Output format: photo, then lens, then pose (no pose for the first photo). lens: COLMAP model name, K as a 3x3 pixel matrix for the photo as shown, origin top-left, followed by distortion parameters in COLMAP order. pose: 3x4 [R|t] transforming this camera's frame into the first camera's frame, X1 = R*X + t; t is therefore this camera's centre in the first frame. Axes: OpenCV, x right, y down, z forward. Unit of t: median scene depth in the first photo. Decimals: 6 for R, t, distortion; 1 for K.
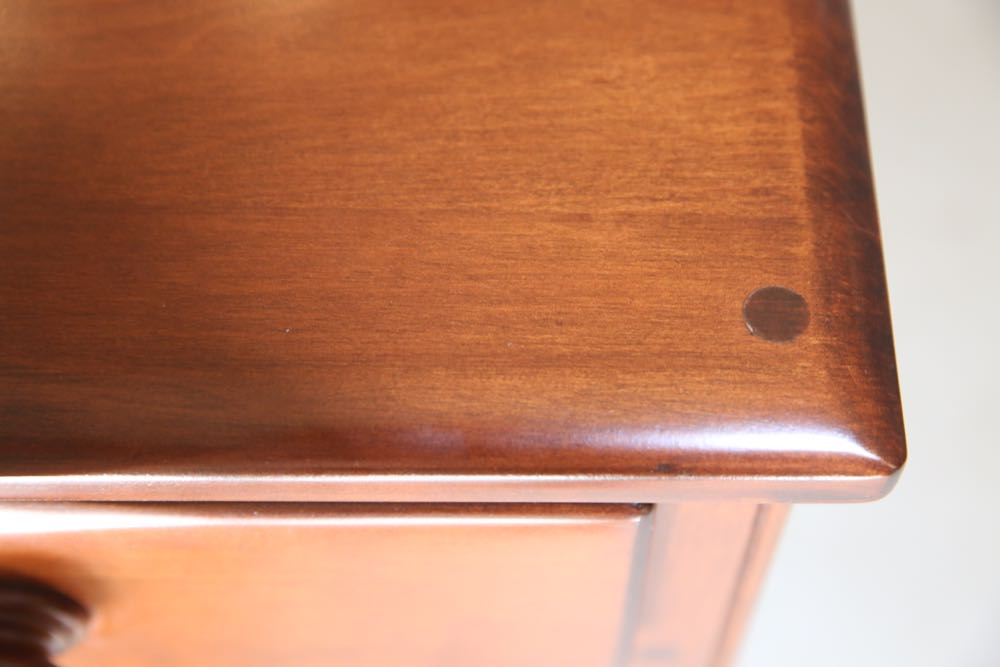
lens RADIAL K [[1878.9, 0, 501.4], [0, 1878.9, 332.3], [0, 0, 1]] dist [-0.006417, 0.000000]
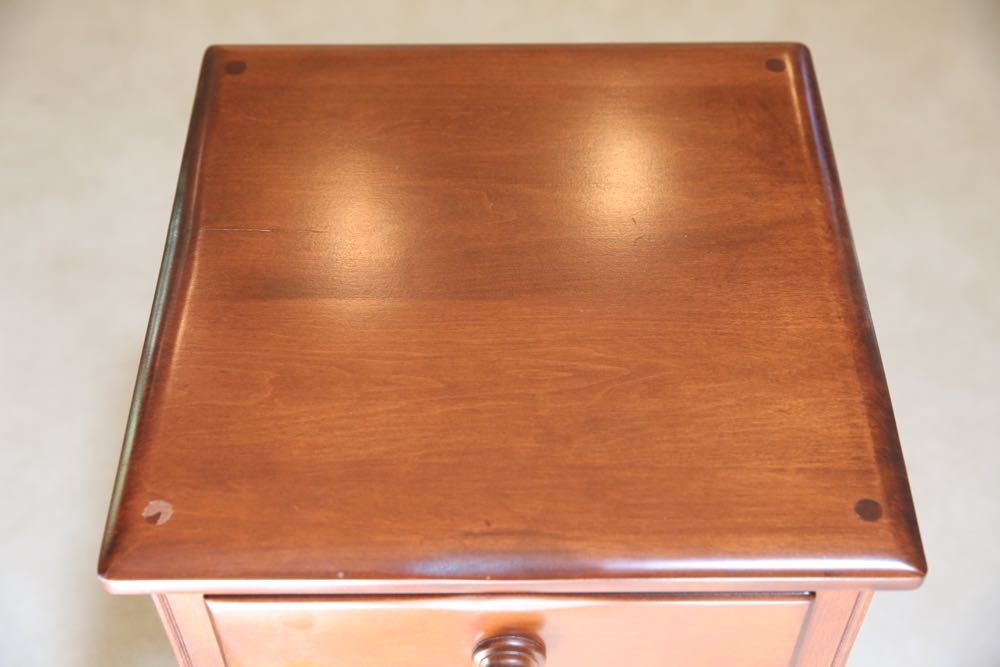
lens RADIAL K [[1472.3, 0, 498.3], [0, 1472.3, 337.5], [0, 0, 1]] dist [0.117043, 0.000000]
pose [[0.999938, -0.011162, -0.000370, -0.308416], [0.011017, 0.991276, -0.131343, 0.014882], [0.001832, 0.131331, 0.991337, -0.871897]]
